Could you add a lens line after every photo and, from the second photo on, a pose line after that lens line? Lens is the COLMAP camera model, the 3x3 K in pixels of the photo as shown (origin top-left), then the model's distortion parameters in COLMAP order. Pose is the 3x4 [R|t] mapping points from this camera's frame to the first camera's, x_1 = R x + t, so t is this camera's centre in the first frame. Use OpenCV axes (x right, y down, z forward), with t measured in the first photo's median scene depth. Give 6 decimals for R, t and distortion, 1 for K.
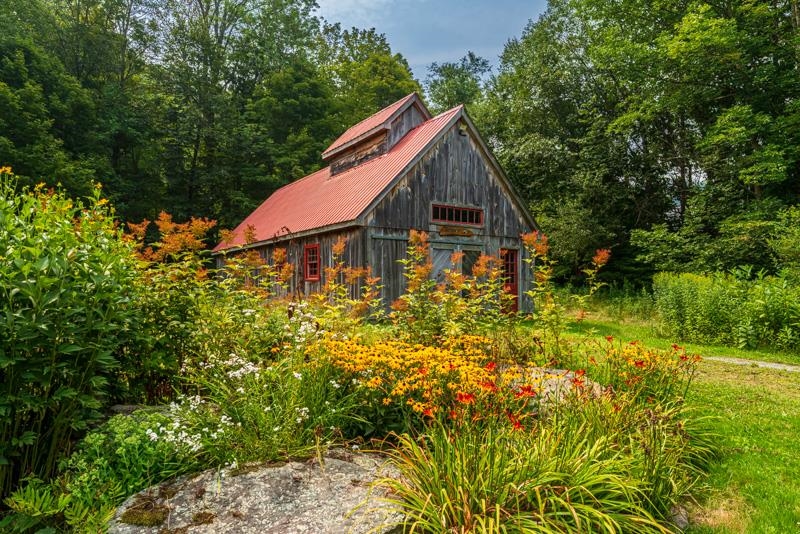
lens RADIAL K [[488.1, 0, 395.0], [0, 488.1, 273.1], [0, 0, 1]] dist [-0.001826, -0.001891]
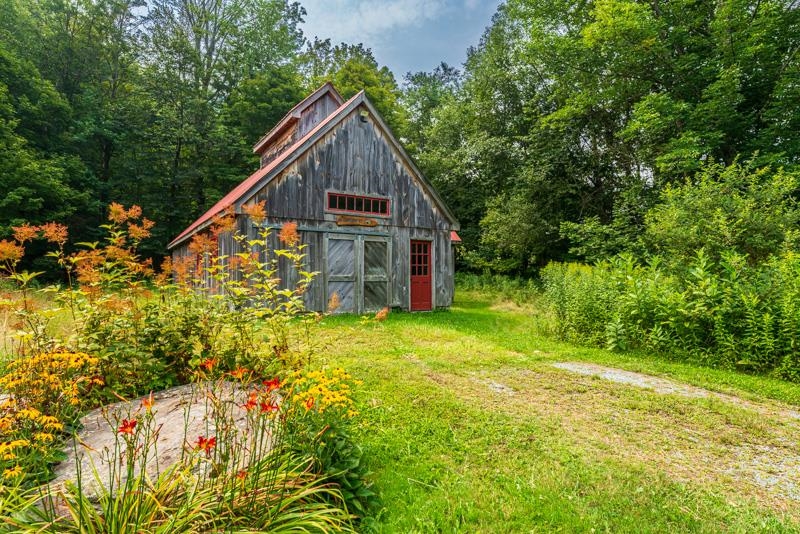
lens RADIAL K [[435.8, 0, 397.9], [0, 435.8, 263.2], [0, 0, 1]] dist [-0.007808, 0.000278]
pose [[0.999993, -0.001995, -0.003291, 0.192987], [0.001961, 0.999948, -0.010041, 0.005058], [0.003311, 0.010035, 0.999944, 0.134860]]
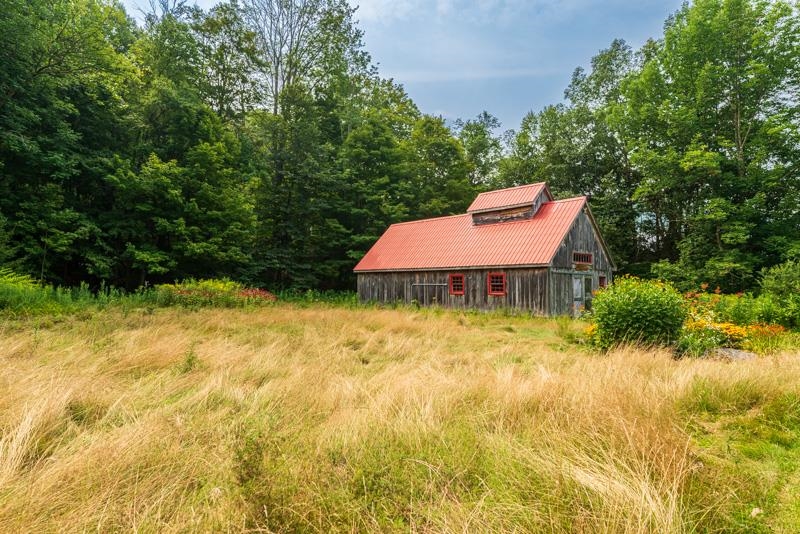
lens RADIAL K [[488.1, 0, 407.1], [0, 488.1, 269.1], [0, 0, 1]] dist [-0.001826, -0.001891]
pose [[0.988743, 0.009196, 0.149342, -0.713409], [-0.006541, 0.999812, -0.018257, -0.040174], [-0.149482, 0.017075, 0.988617, -0.612686]]
